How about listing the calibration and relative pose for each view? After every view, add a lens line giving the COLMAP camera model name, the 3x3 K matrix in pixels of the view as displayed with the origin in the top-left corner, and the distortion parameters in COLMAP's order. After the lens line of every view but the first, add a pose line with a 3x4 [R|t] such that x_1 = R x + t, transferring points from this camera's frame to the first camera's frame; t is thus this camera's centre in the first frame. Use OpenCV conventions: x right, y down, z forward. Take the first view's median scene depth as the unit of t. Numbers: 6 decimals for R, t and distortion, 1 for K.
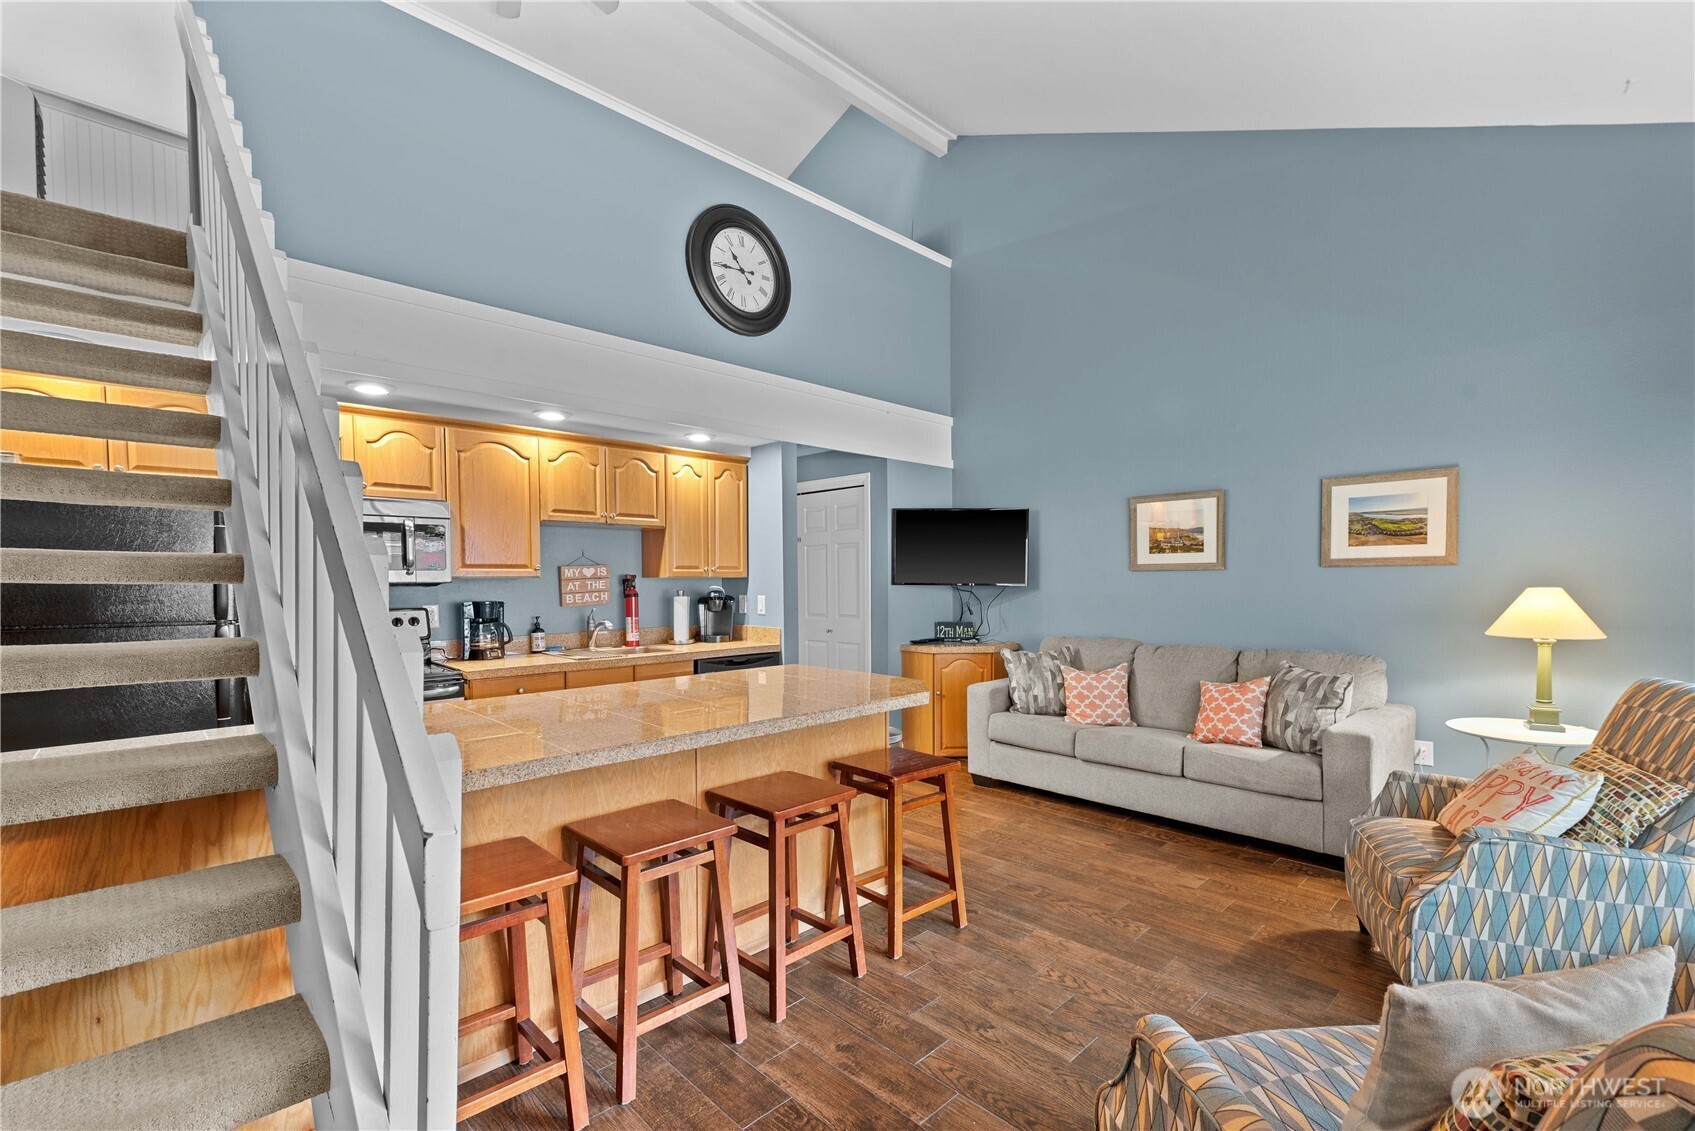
lens RADIAL K [[733.0, 0, 850.7], [0, 733.0, 589.7], [0, 0, 1]] dist [0.003837, -0.002390]
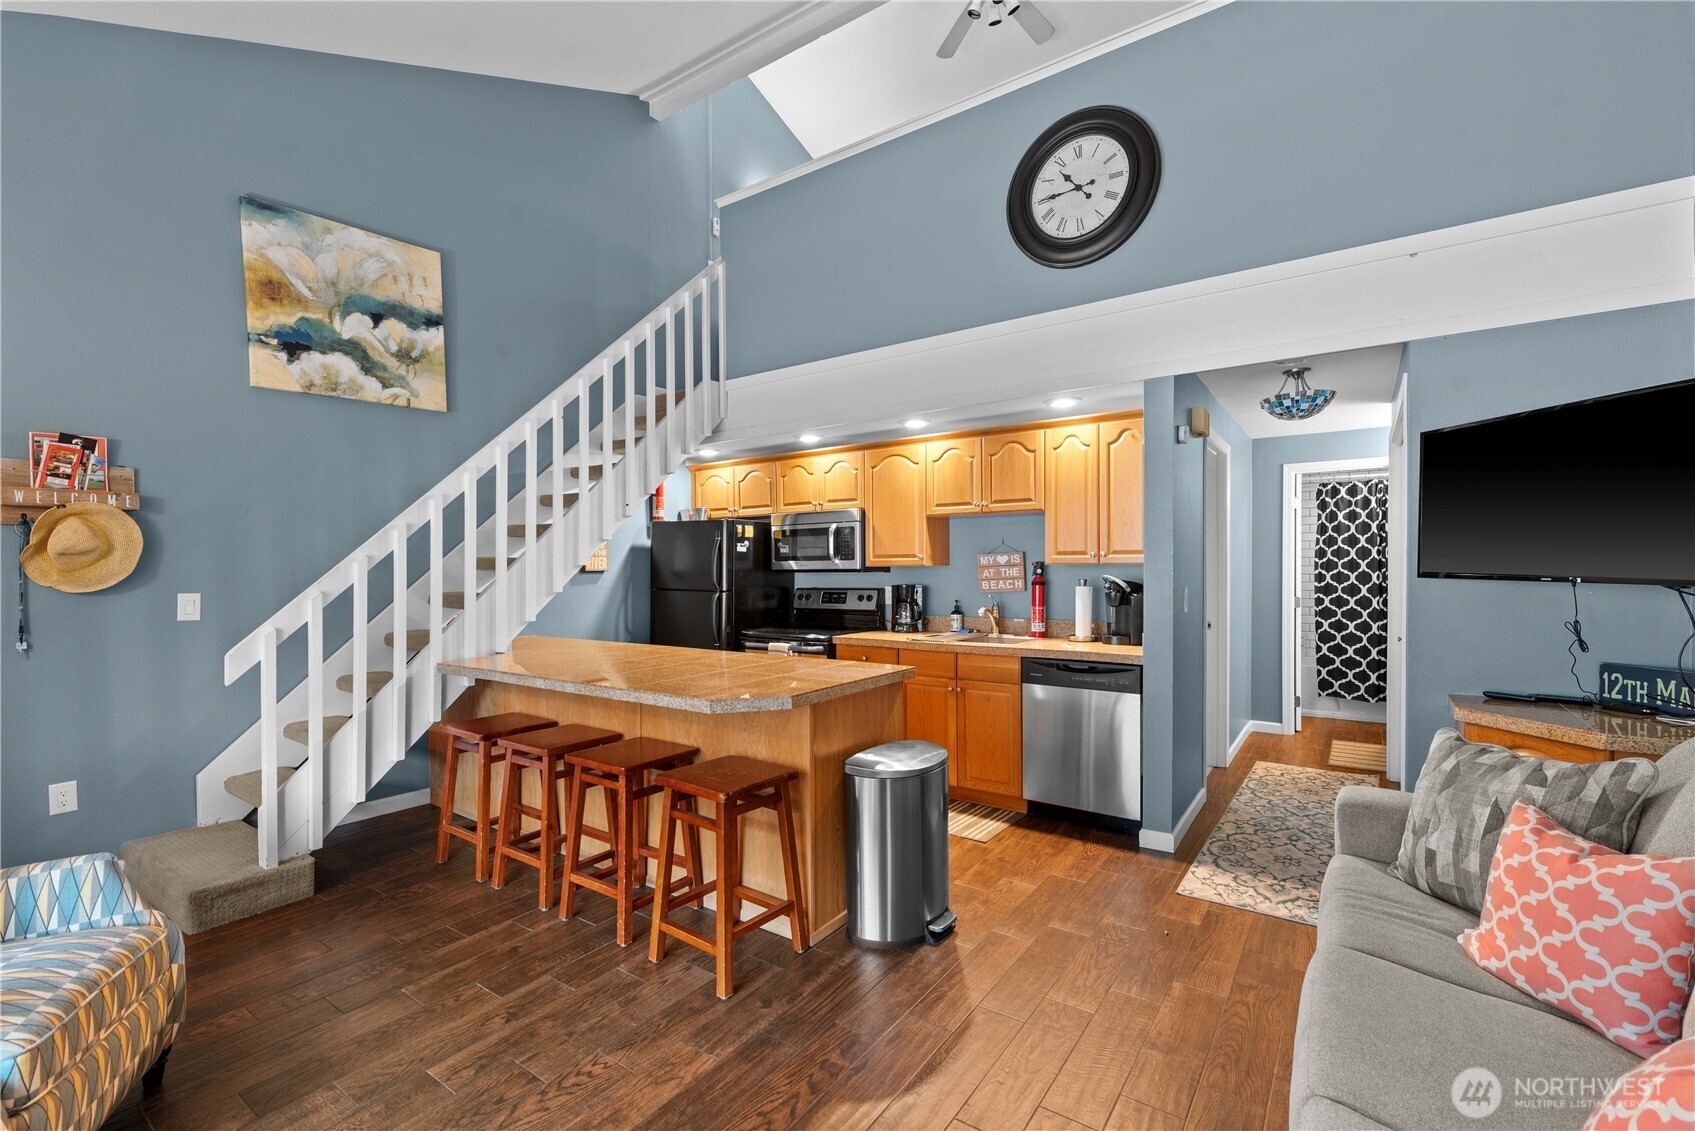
lens RADIAL K [[733.0, 0, 864.1], [0, 733.0, 568.3], [0, 0, 1]] dist [0.003837, -0.002390]
pose [[0.192874, 0.006238, -0.981204, 0.599149], [-0.008140, 0.999956, 0.004757, -0.014864], [0.981190, 0.007070, 0.192916, 0.605500]]
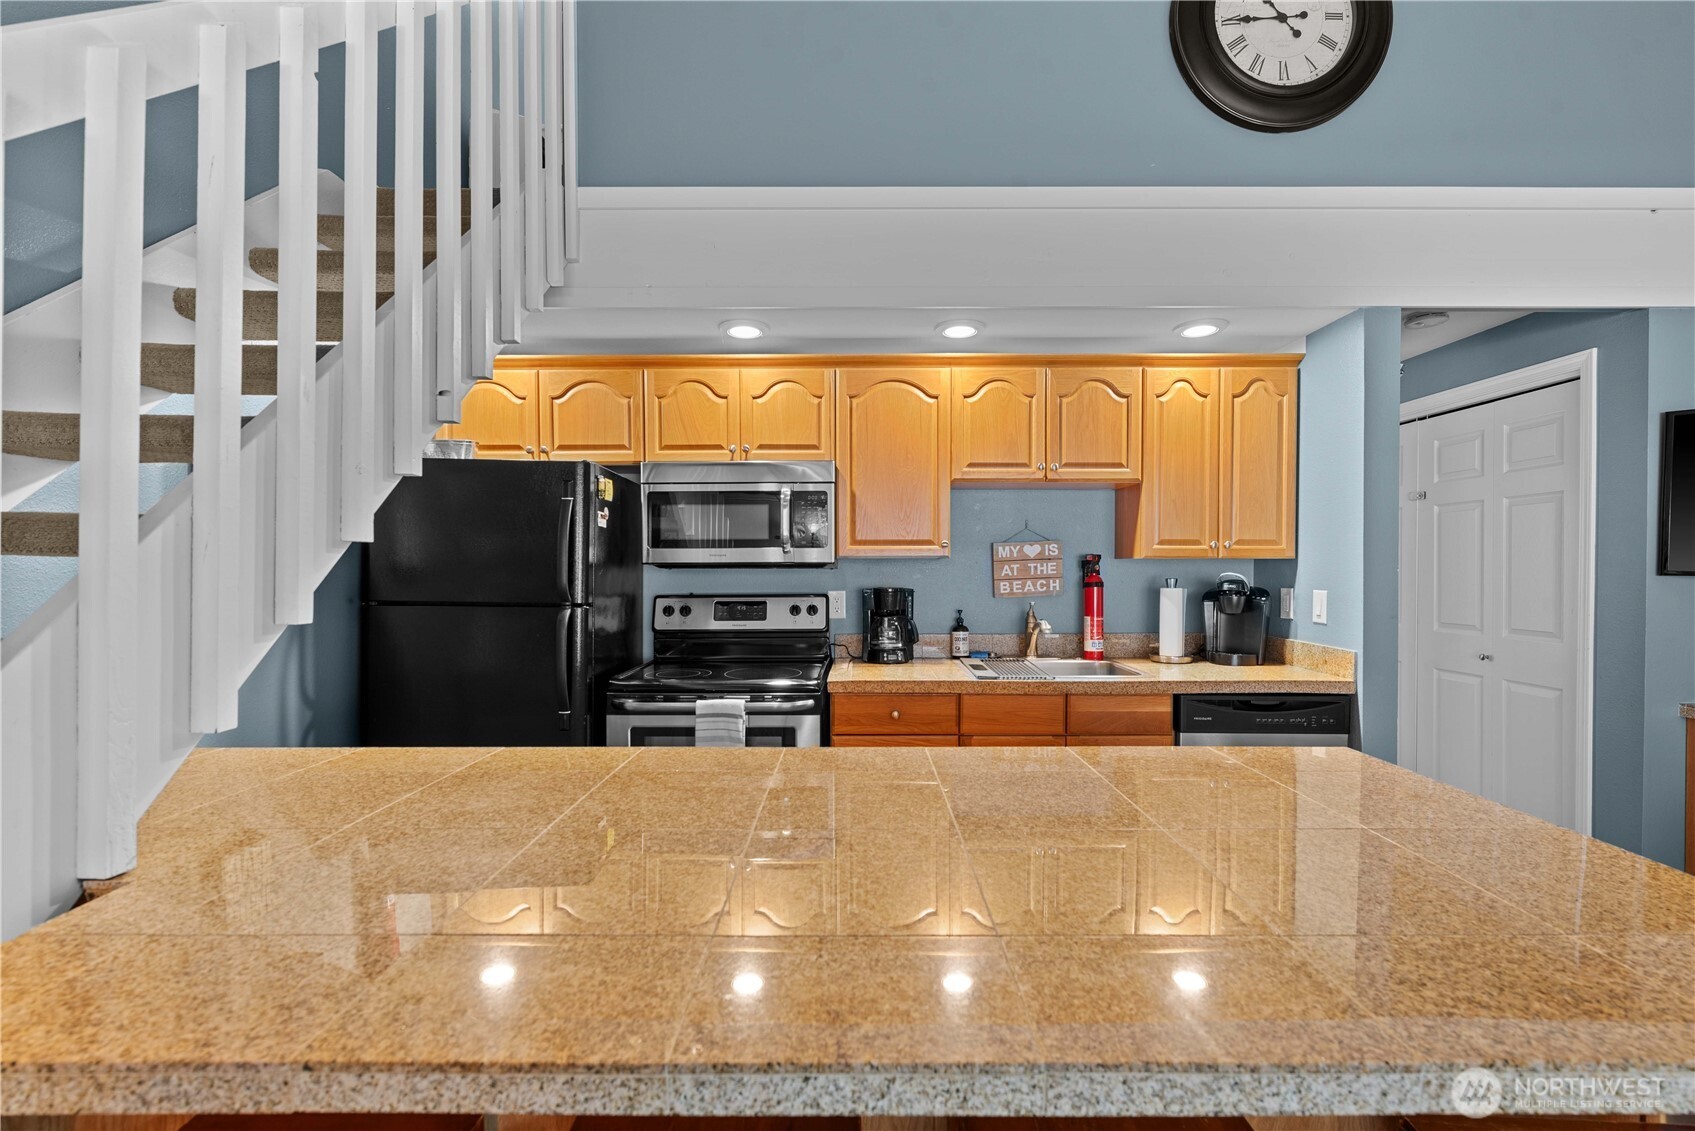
lens RADIAL K [[733.0, 0, 854.1], [0, 733.0, 573.1], [0, 0, 1]] dist [0.003837, -0.002390]
pose [[0.719435, 0.014406, -0.694410, 0.014409], [-0.014757, 0.999876, 0.005454, -0.003287], [0.694403, 0.006323, 0.719559, 0.359591]]
